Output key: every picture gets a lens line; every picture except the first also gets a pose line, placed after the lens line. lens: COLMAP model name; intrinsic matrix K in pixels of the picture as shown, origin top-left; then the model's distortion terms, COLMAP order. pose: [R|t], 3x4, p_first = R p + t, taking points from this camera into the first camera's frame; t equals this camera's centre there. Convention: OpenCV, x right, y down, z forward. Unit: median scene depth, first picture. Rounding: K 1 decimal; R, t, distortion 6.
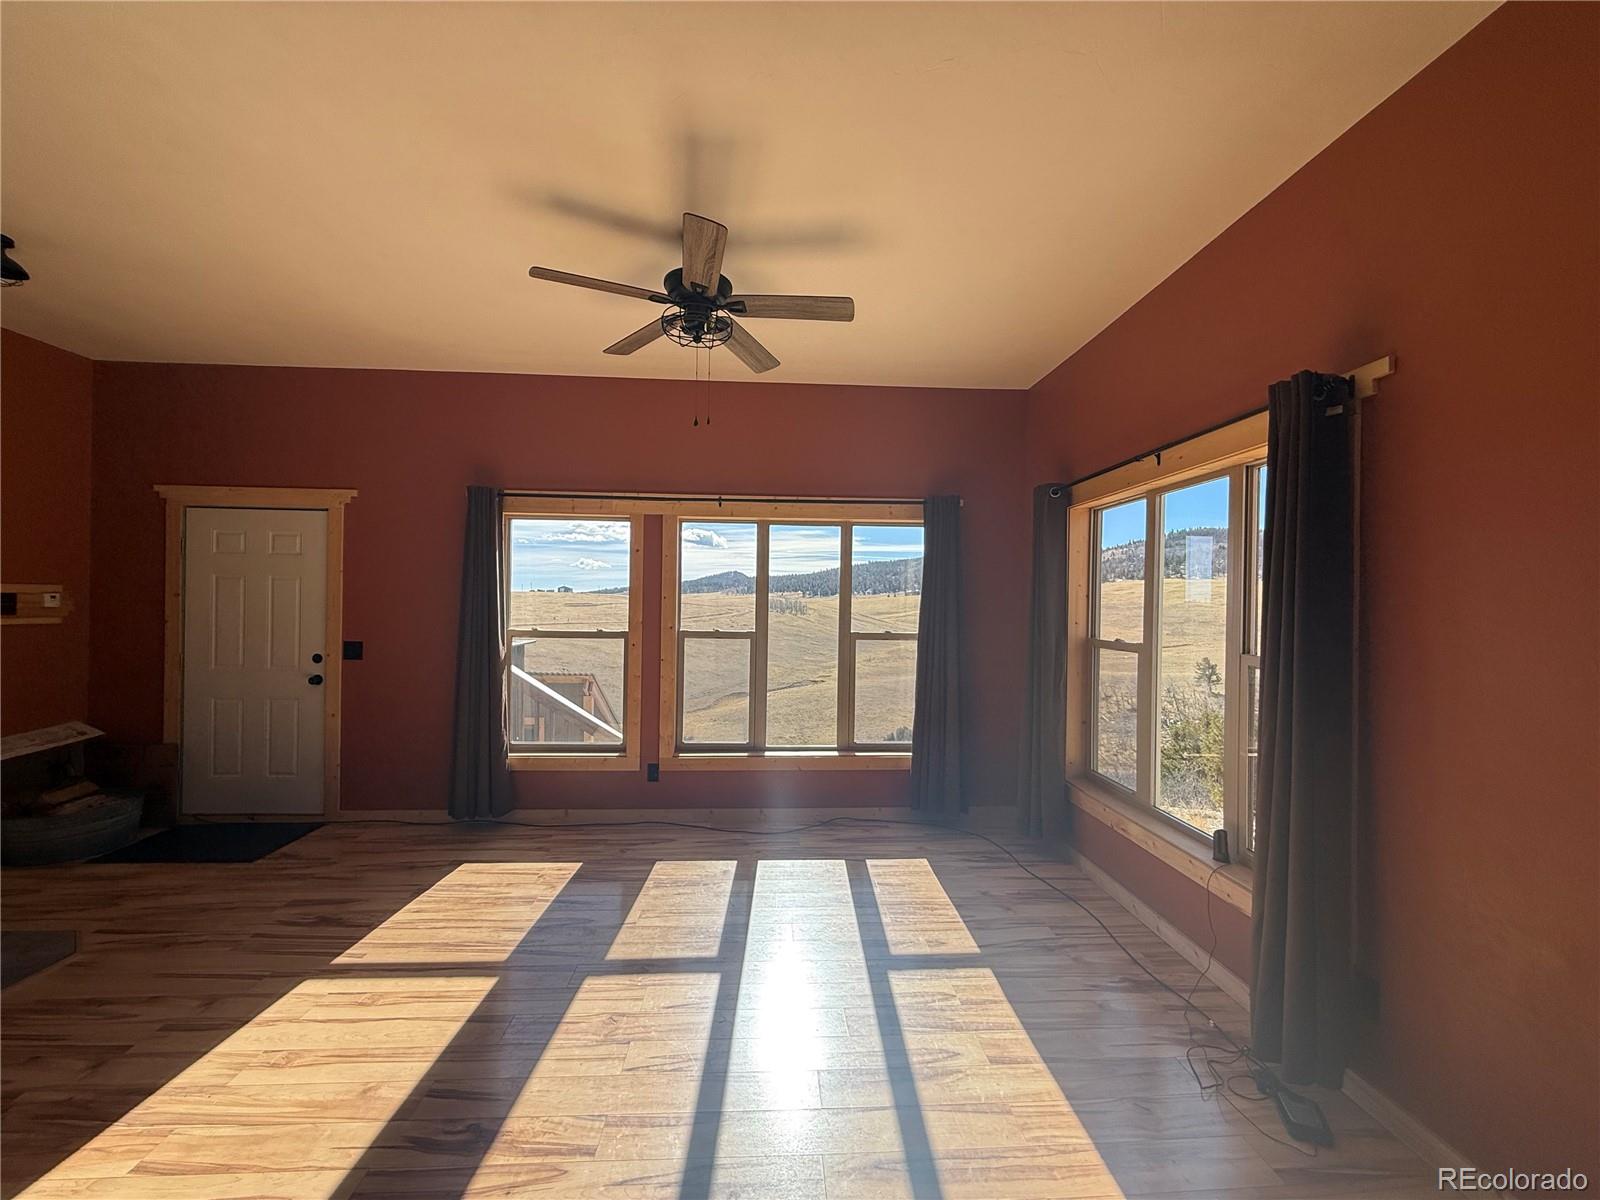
lens RADIAL K [[636.7, 0, 799.4], [0, 636.7, 602.2], [0, 0, 1]] dist [-0.000347, 0.000496]
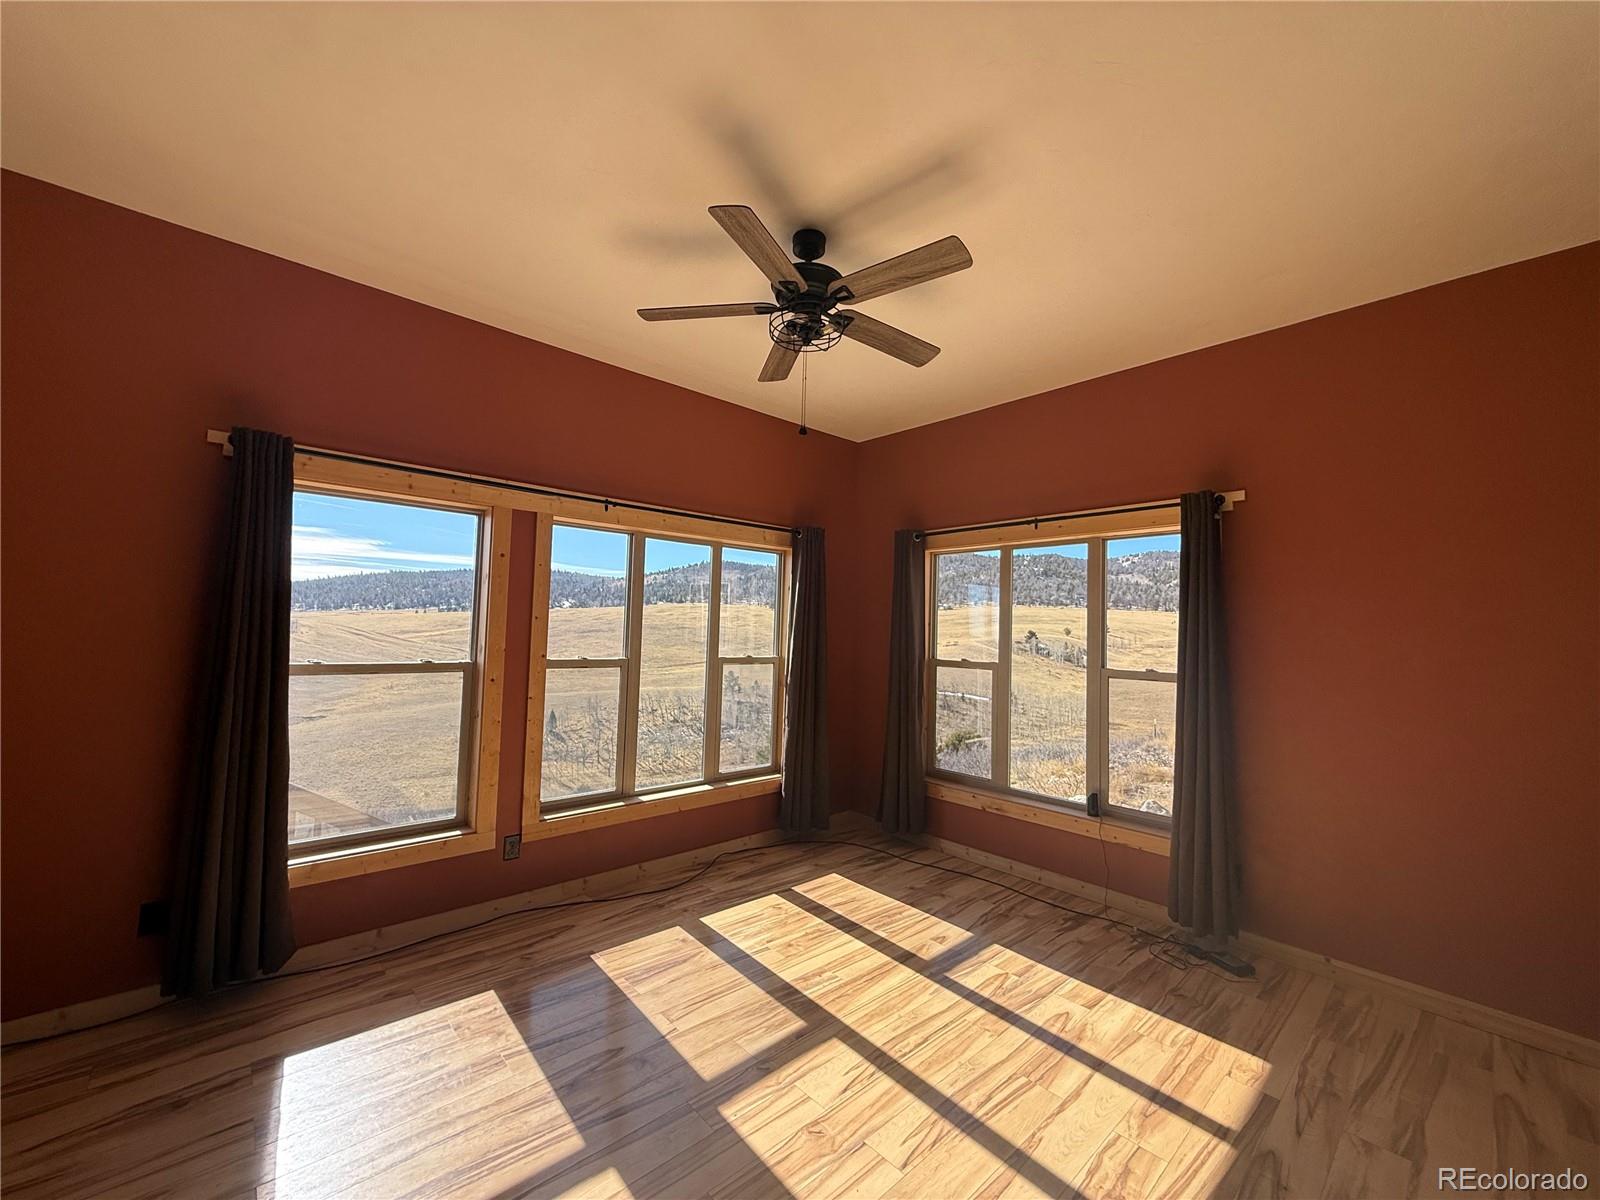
lens RADIAL K [[636.7, 0, 798.5], [0, 636.7, 603.5], [0, 0, 1]] dist [-0.000347, 0.000496]
pose [[0.775670, 0.033688, 0.630239, -0.485259], [-0.015896, 0.999300, -0.033851, -0.003607], [-0.630938, 0.016239, 0.775663, 0.202441]]
